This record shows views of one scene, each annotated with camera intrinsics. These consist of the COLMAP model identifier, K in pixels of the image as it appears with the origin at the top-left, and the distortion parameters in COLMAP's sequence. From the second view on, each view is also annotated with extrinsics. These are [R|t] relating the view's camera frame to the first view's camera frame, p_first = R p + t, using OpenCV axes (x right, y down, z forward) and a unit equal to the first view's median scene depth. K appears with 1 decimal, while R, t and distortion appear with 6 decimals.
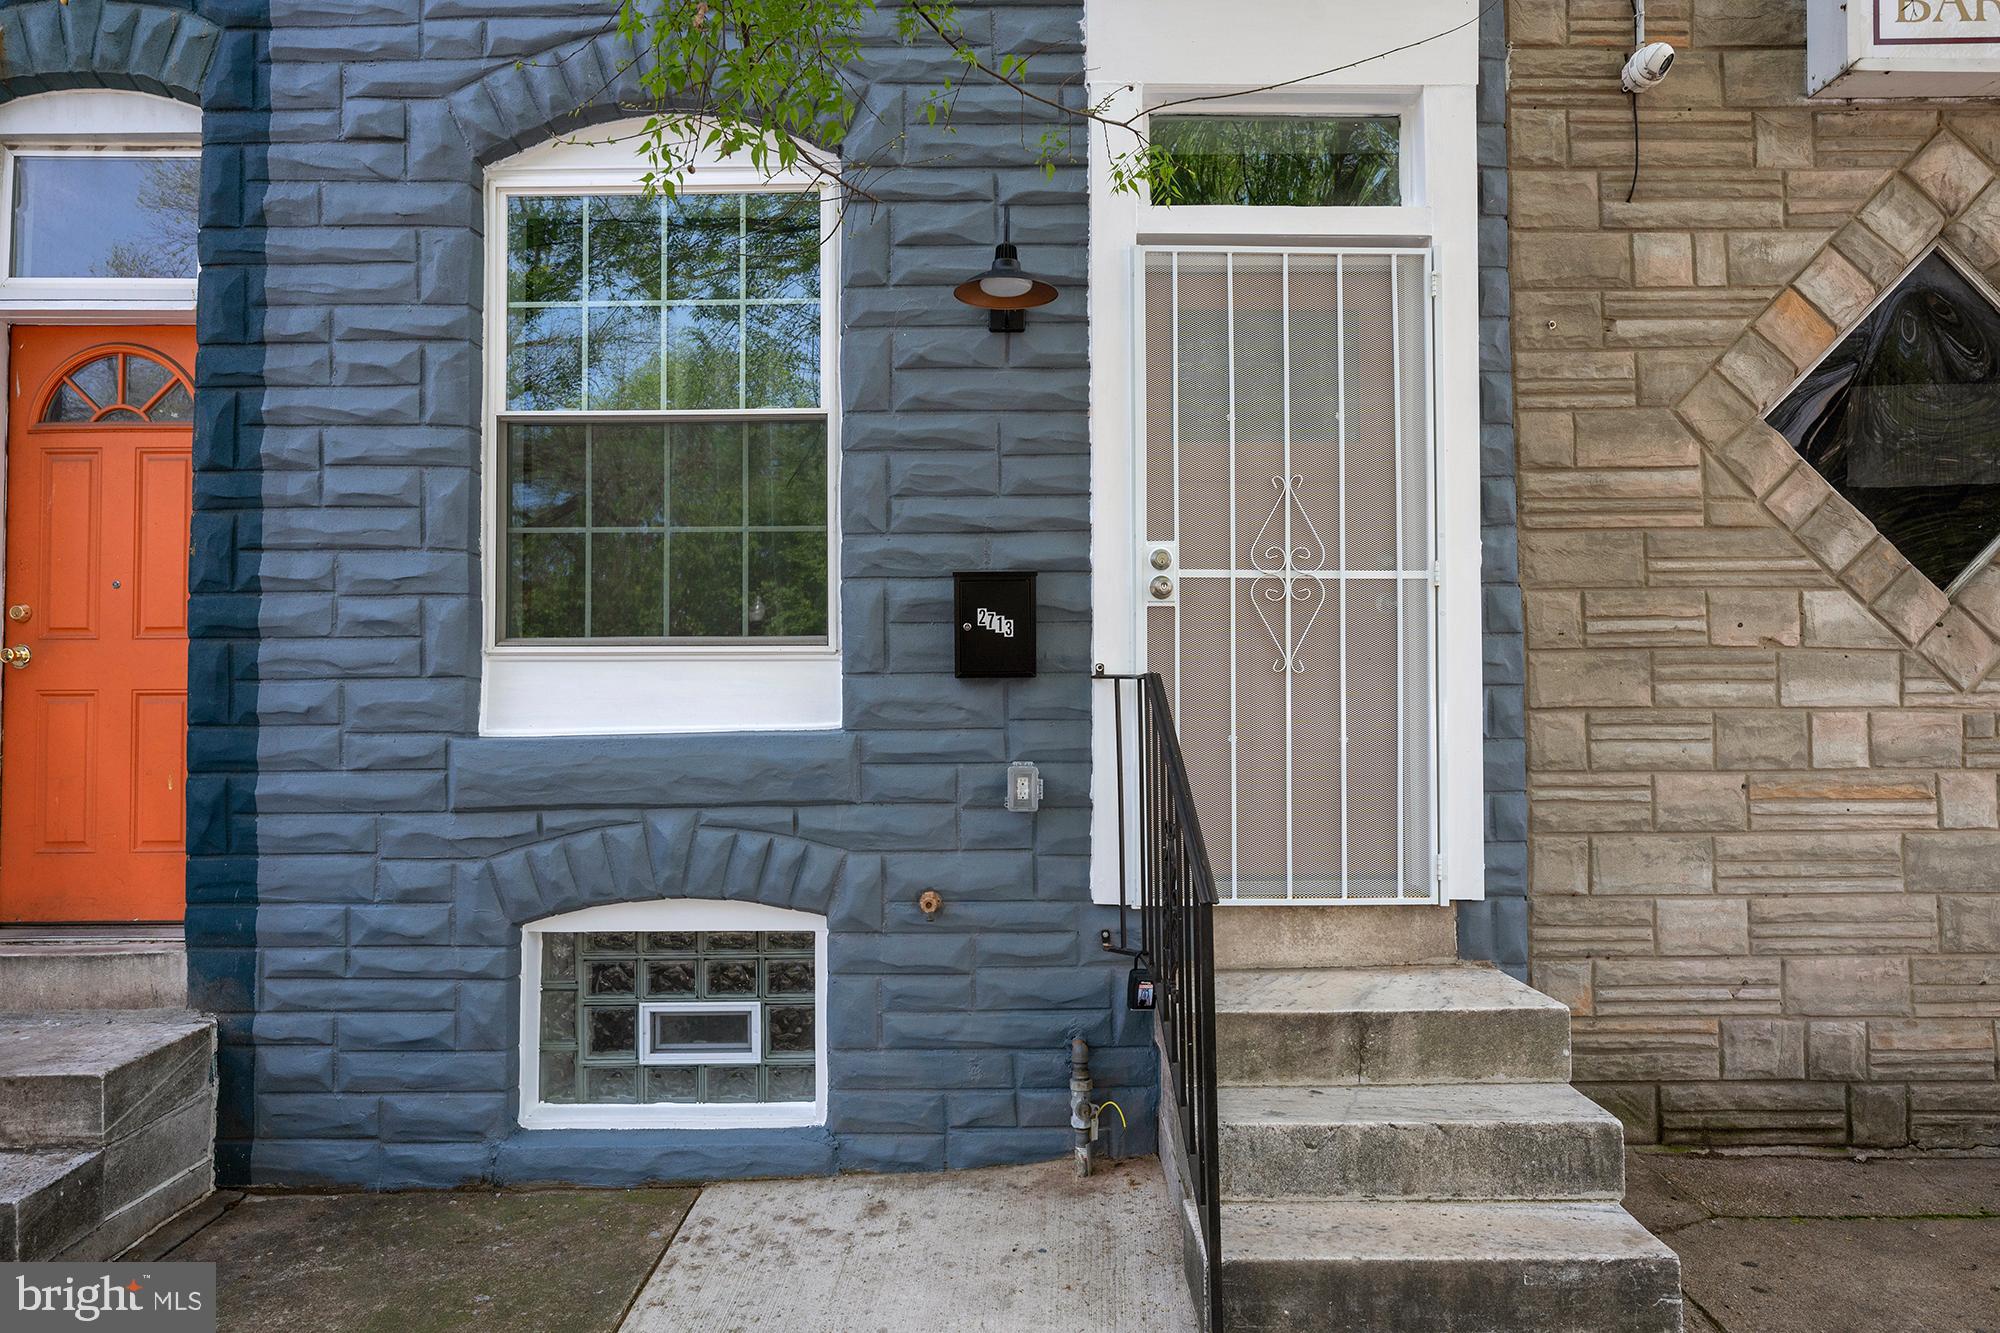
lens RADIAL K [[1145.5, 0, 1000.0], [0, 1145.5, 666.5], [0, 0, 1]] dist [-0.000512, -0.000071]
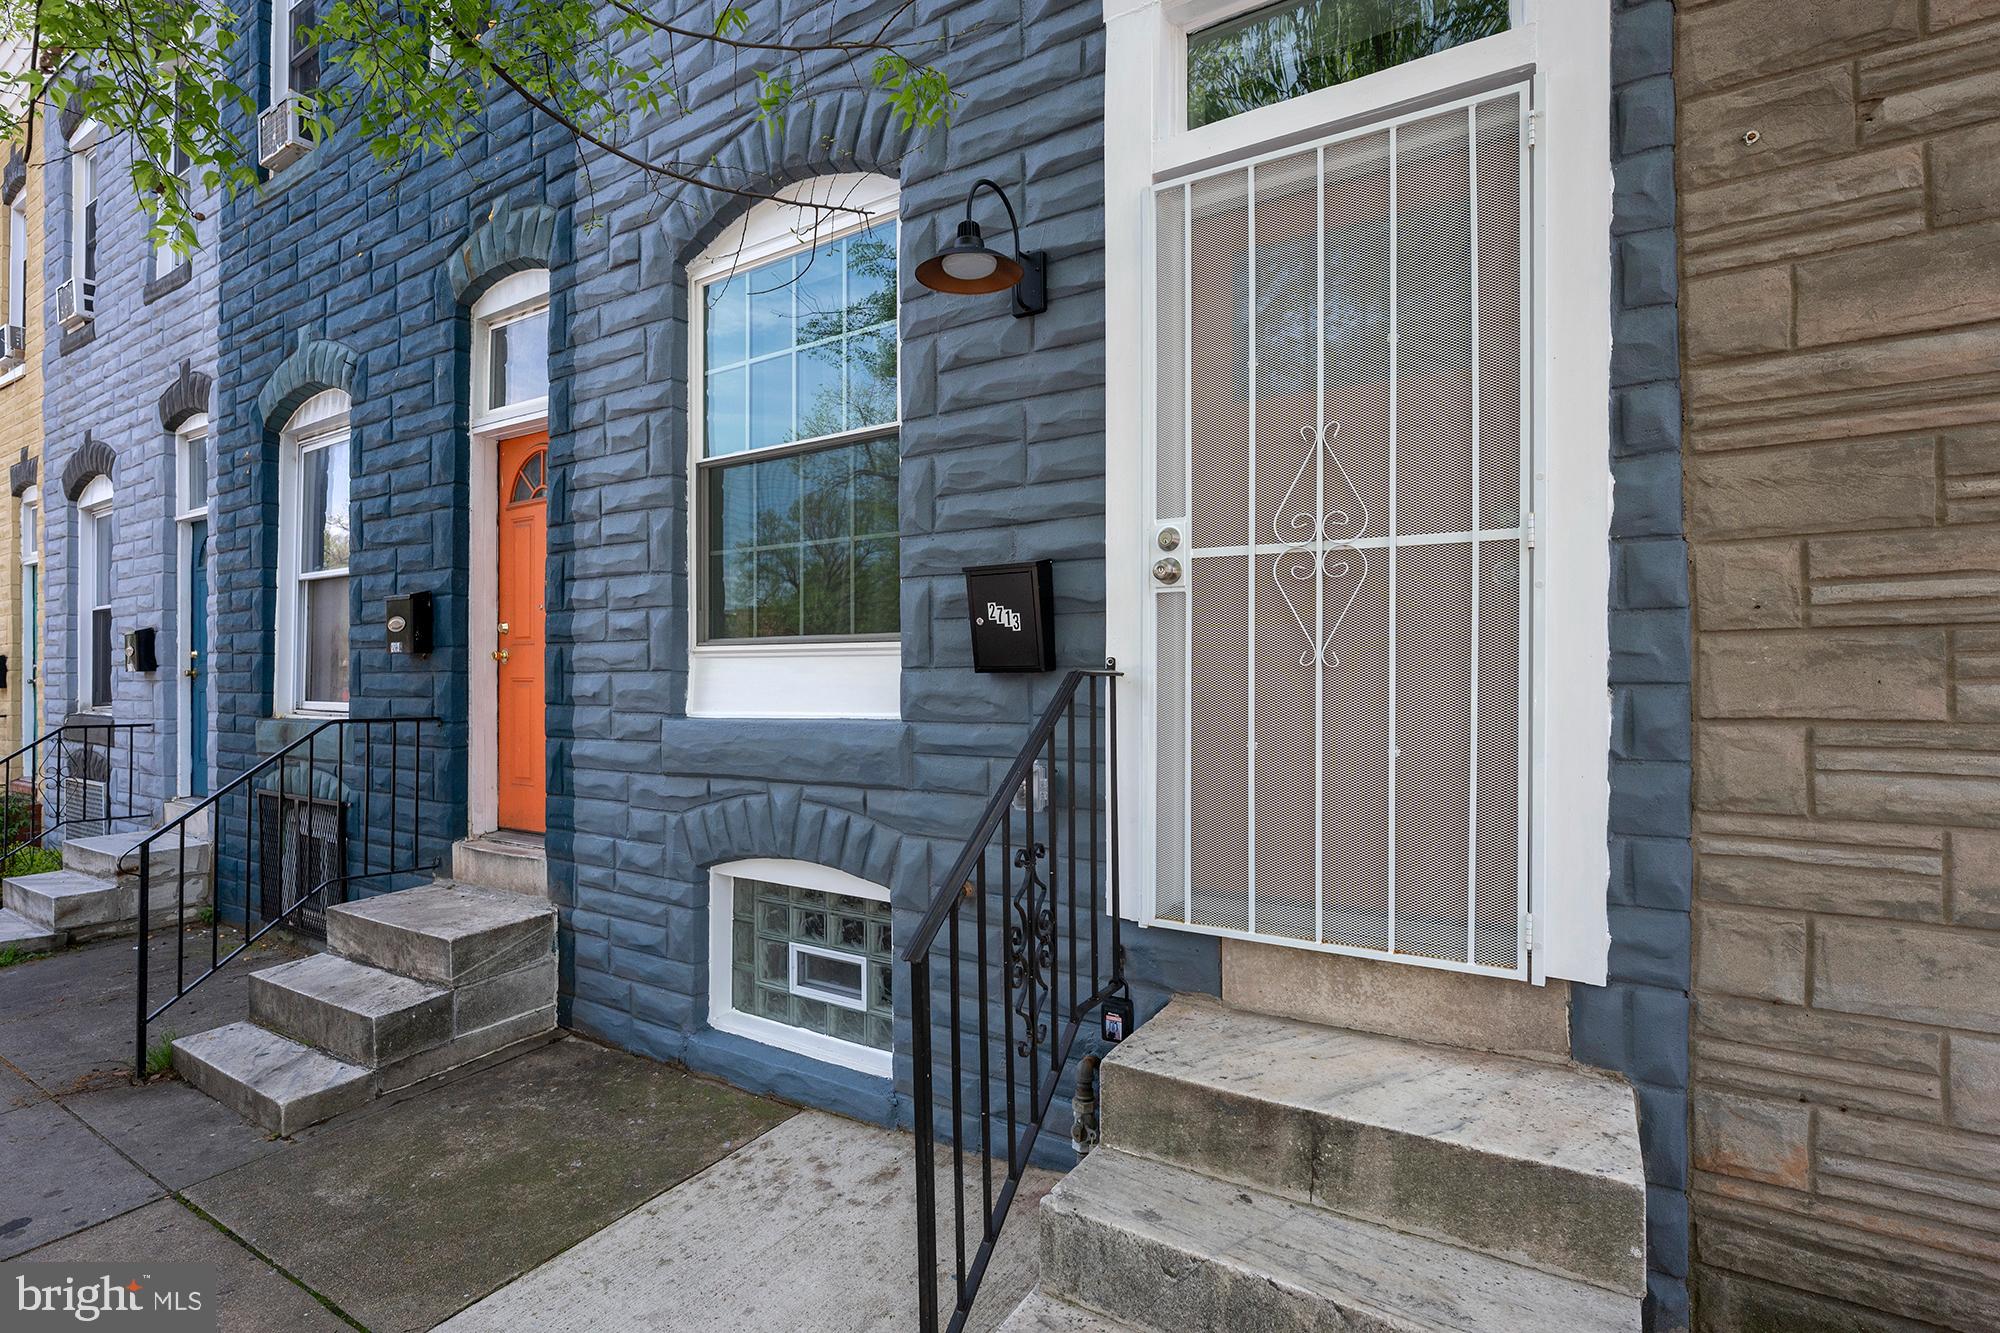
lens RADIAL K [[918.2, 0, 1000.0], [0, 918.2, 666.5], [0, 0, 1]] dist [-0.000559, 0.000135]
pose [[0.852709, -0.001742, -0.522383, 0.392656], [0.017277, 0.999541, 0.024868, -0.014889], [0.522100, -0.030230, 0.852348, 0.318532]]
